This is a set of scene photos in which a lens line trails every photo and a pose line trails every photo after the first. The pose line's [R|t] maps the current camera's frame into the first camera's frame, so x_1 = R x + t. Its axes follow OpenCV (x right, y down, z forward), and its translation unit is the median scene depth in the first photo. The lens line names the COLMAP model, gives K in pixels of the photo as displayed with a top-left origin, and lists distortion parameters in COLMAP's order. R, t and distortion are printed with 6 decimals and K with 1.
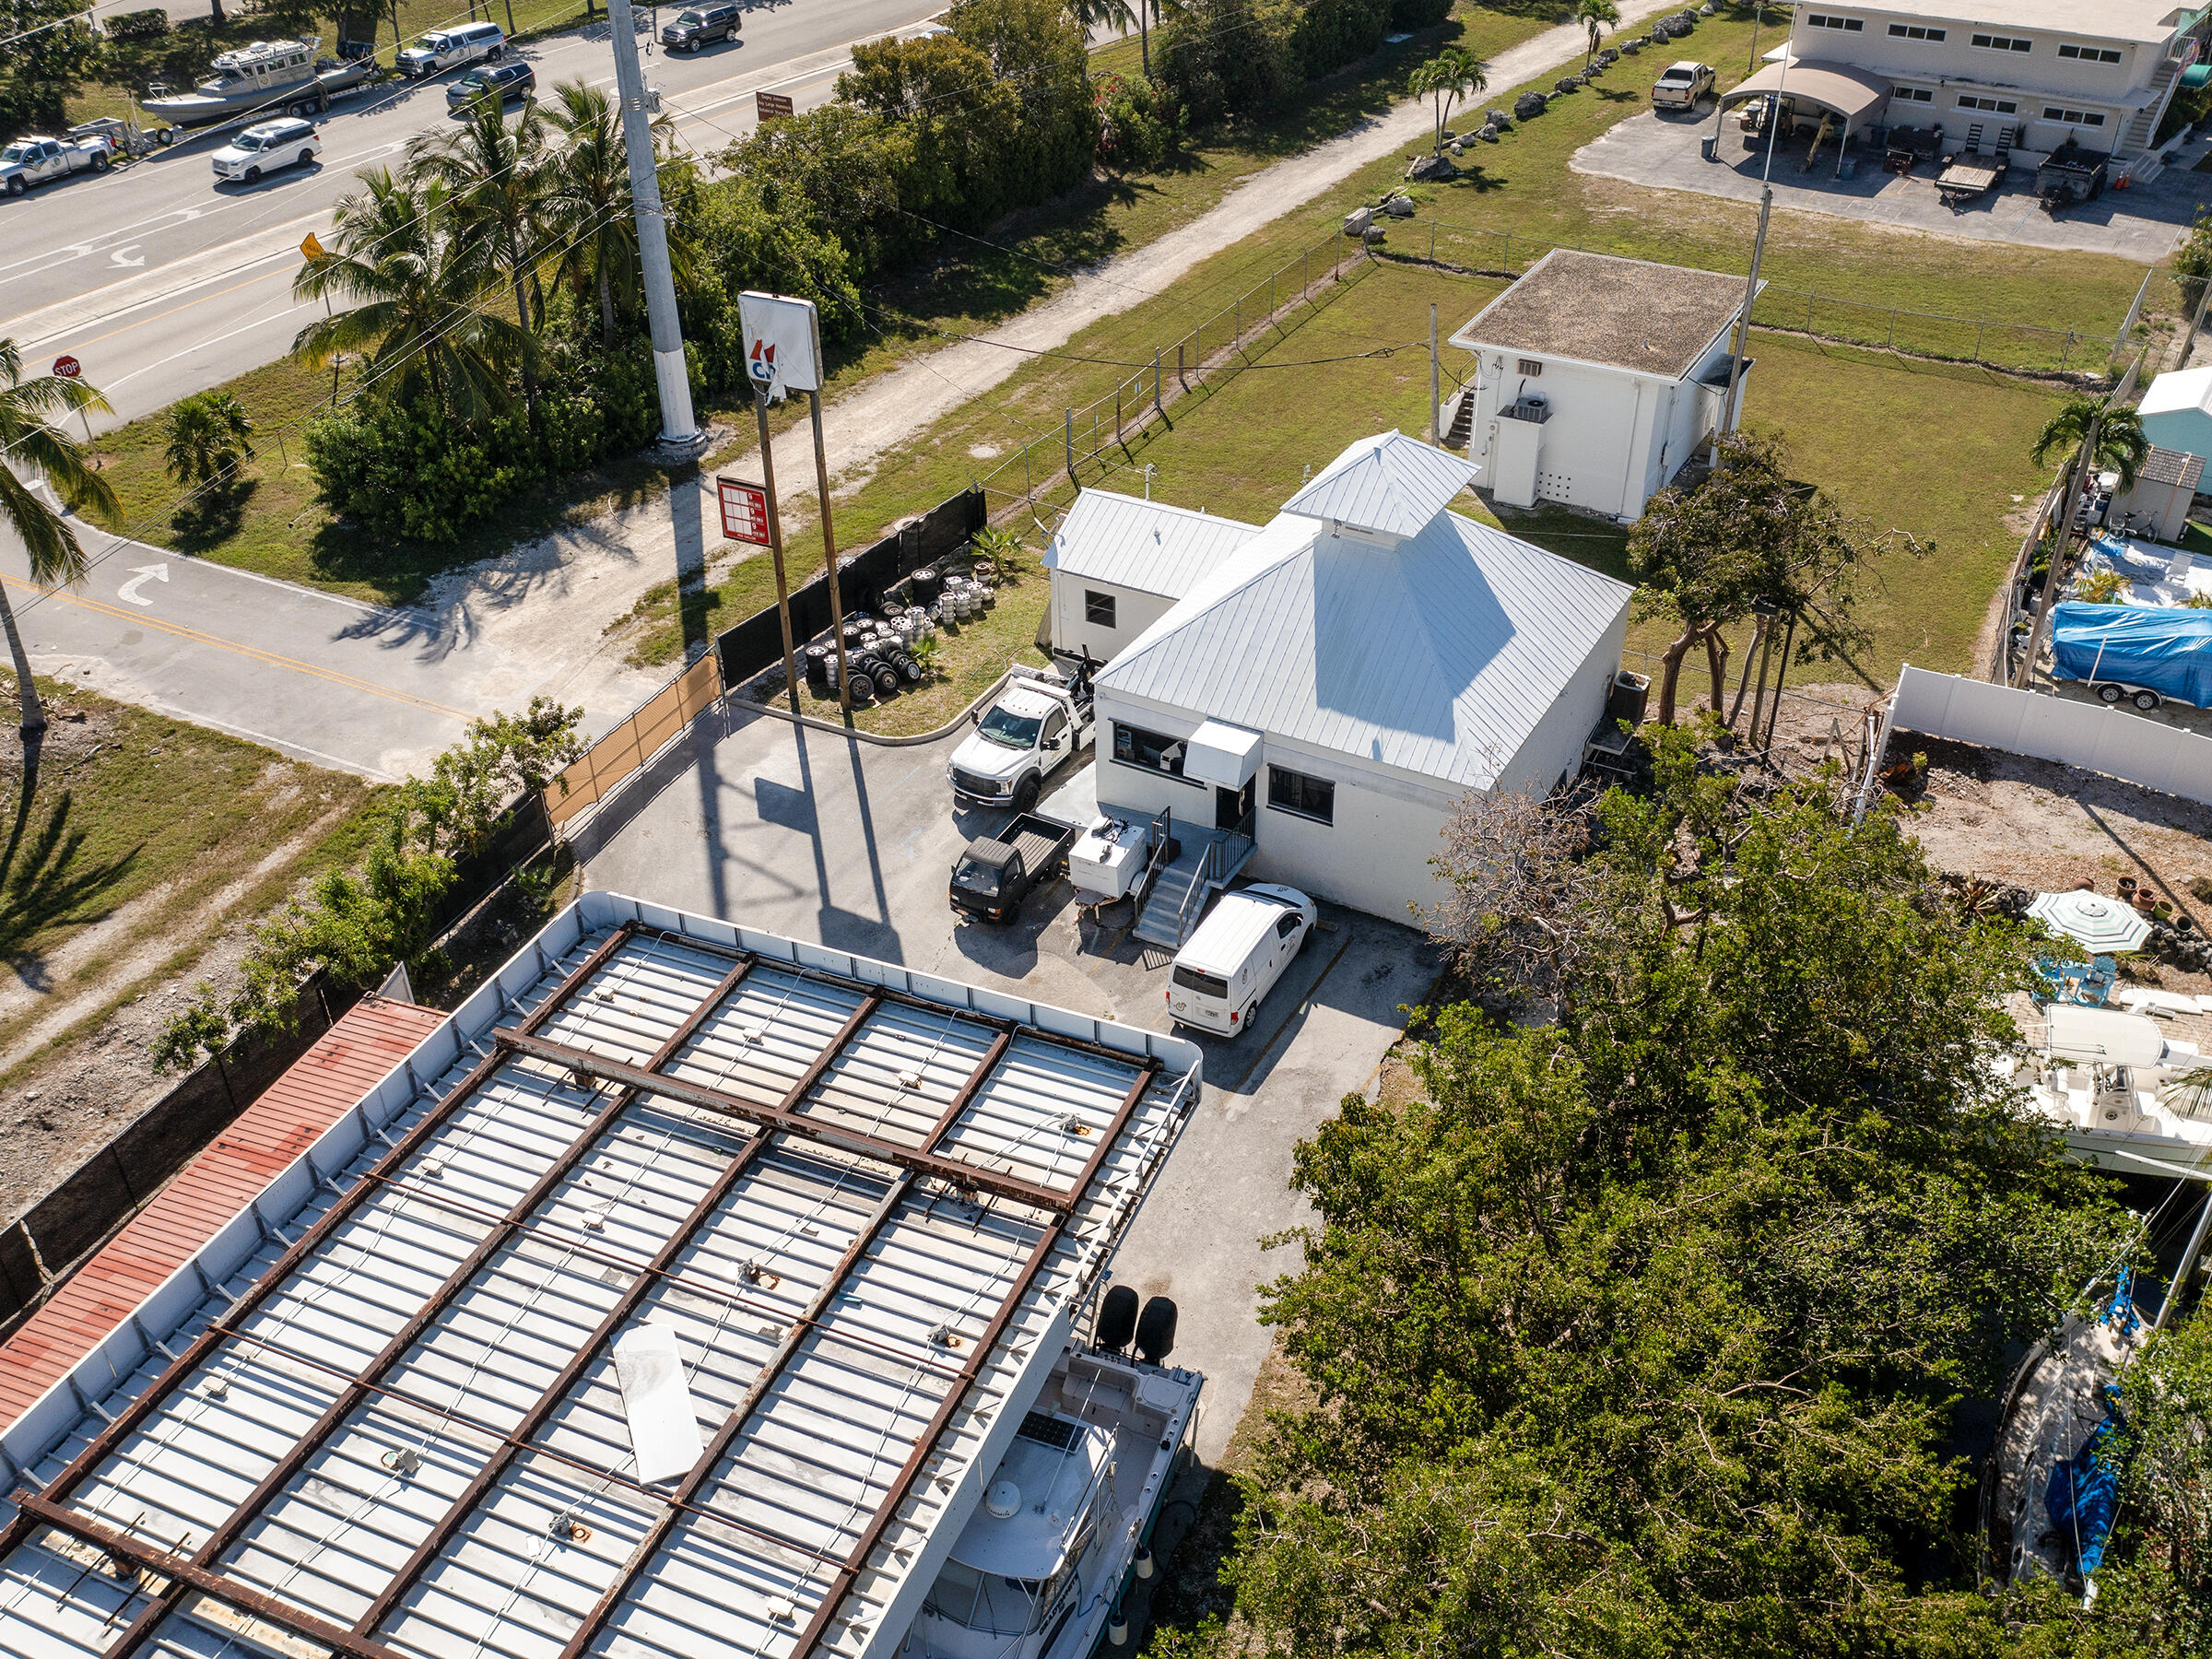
lens RADIAL K [[1902.1, 0, 1106.0], [0, 1902.1, 829.5], [0, 0, 1]] dist [-0.003523, 0.001560]
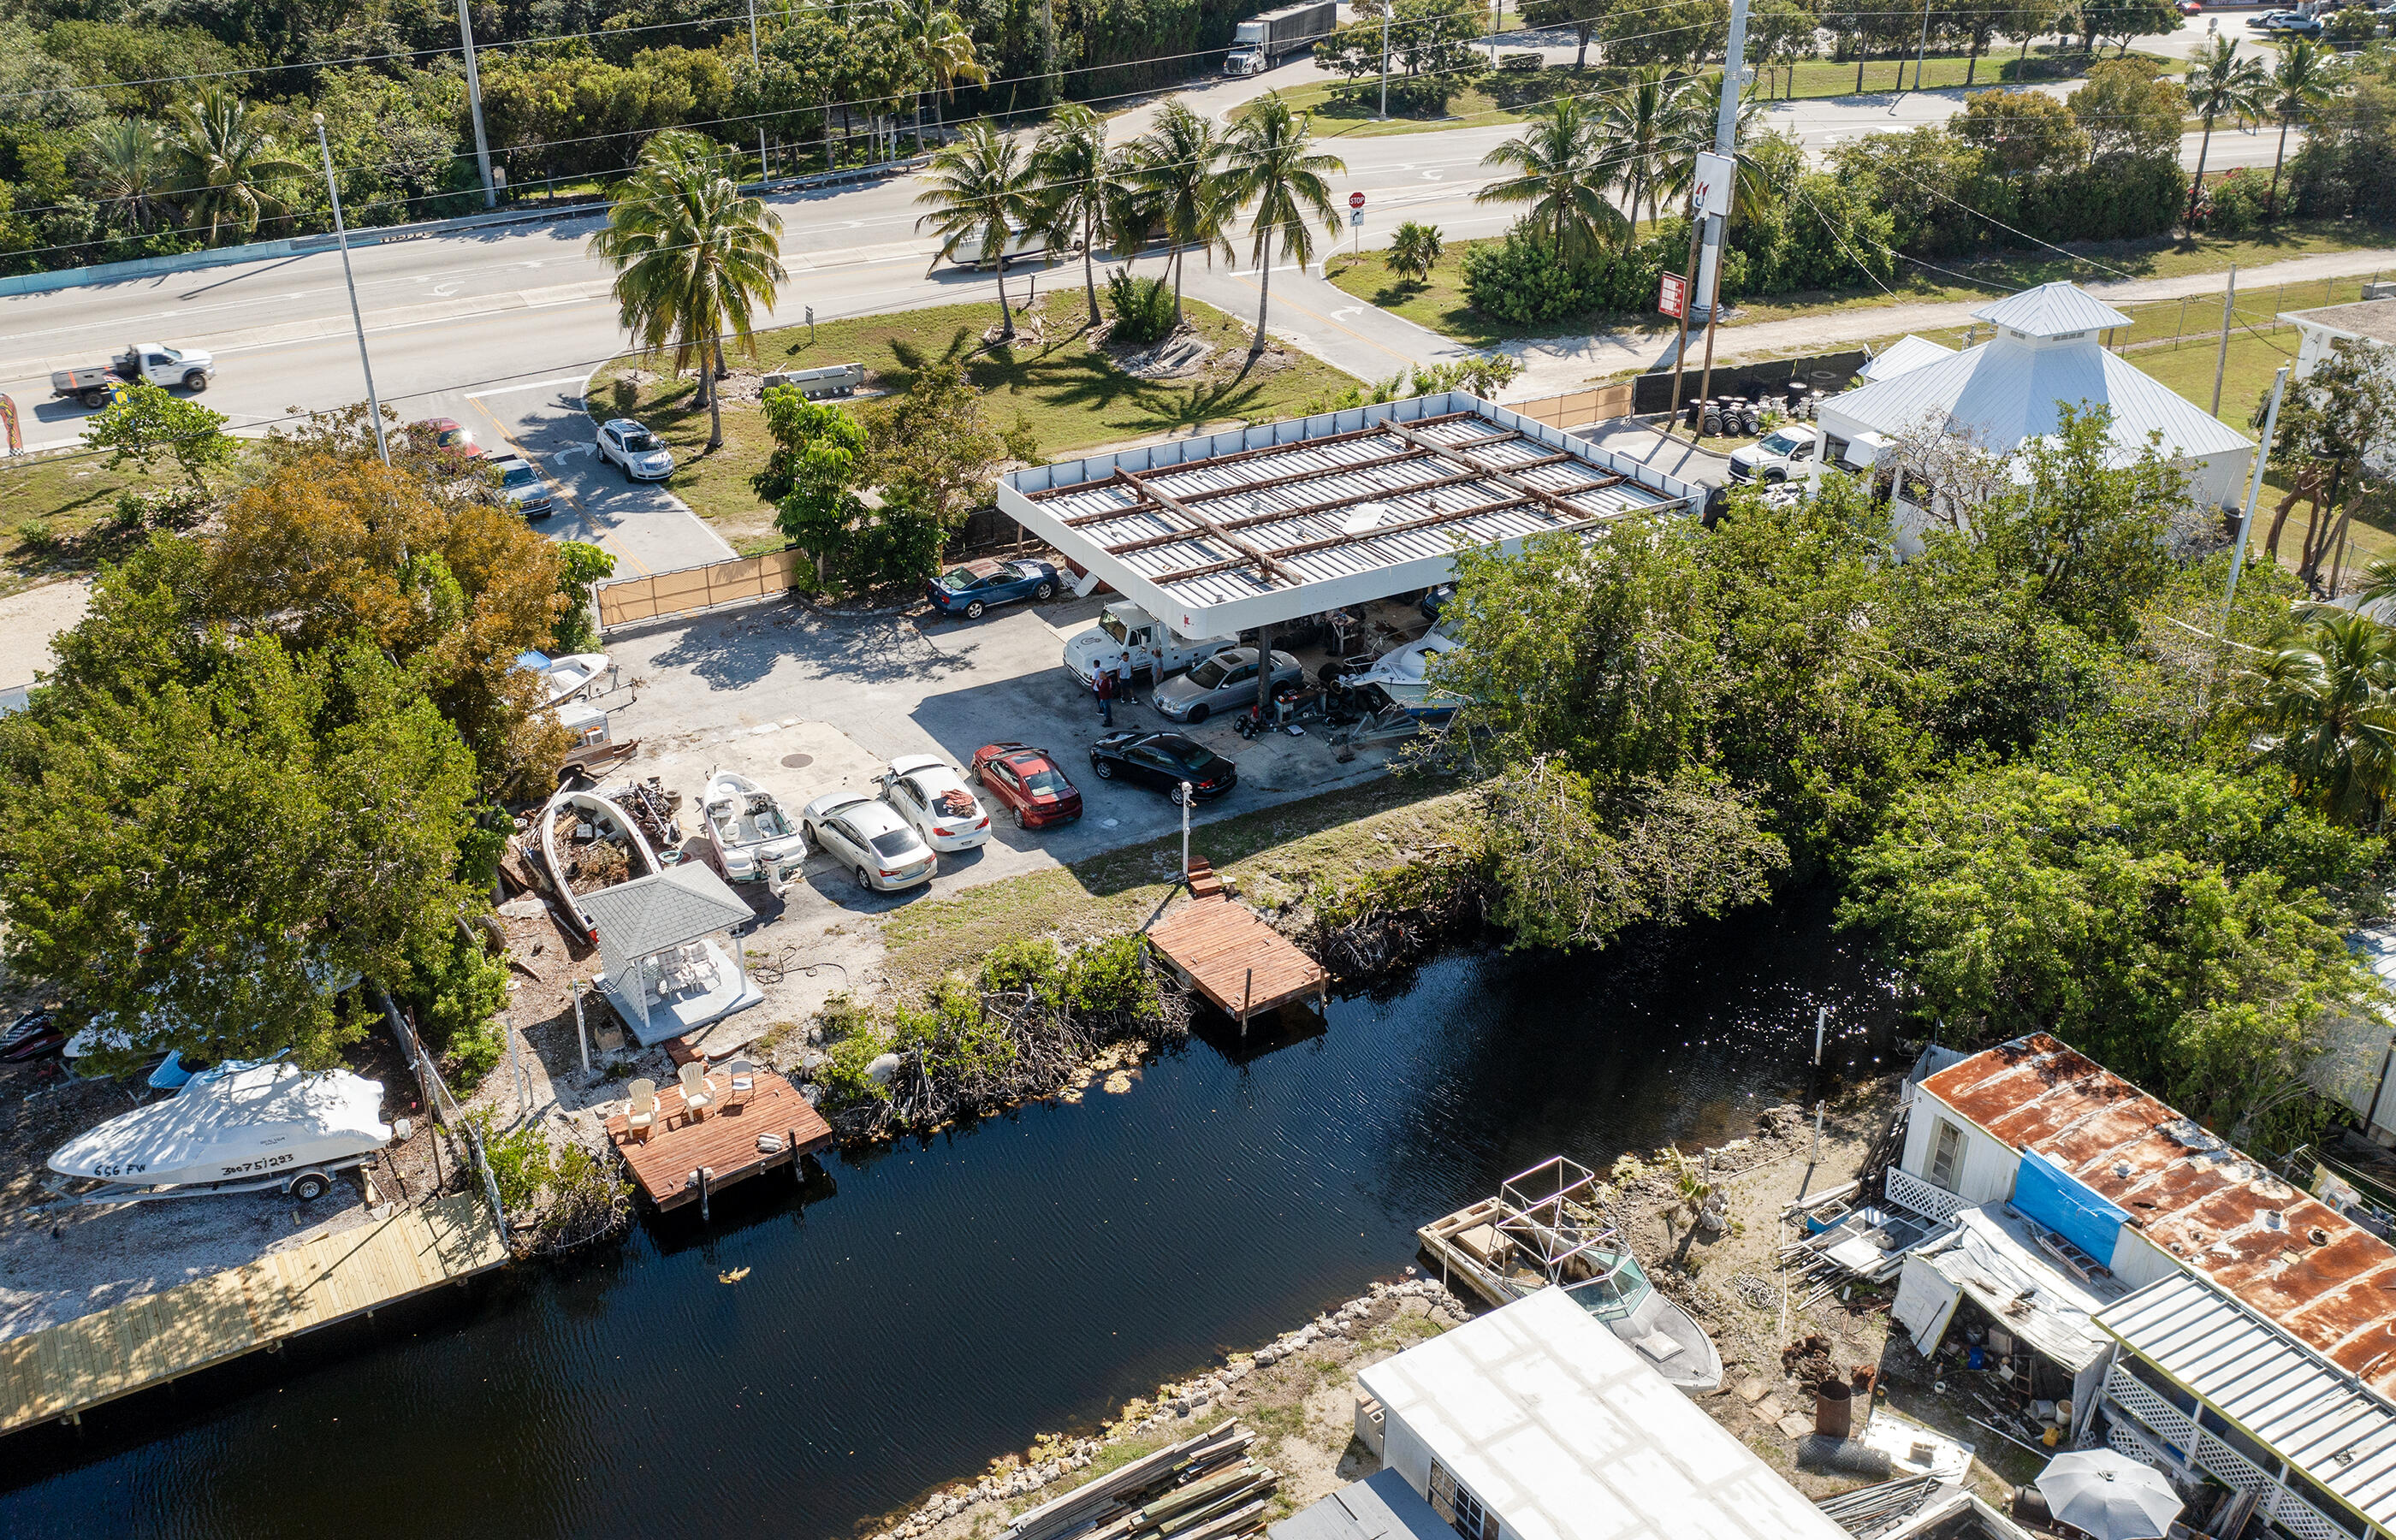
lens RADIAL K [[1987.2, 0, 1198.0], [0, 1987.2, 770.0], [0, 0, 1]] dist [-0.019716, 0.003033]
pose [[0.798276, 0.283422, -0.531439, 0.444875], [-0.344339, 0.938698, -0.016615, 0.339344], [0.494152, 0.196258, 0.846934, -0.464737]]
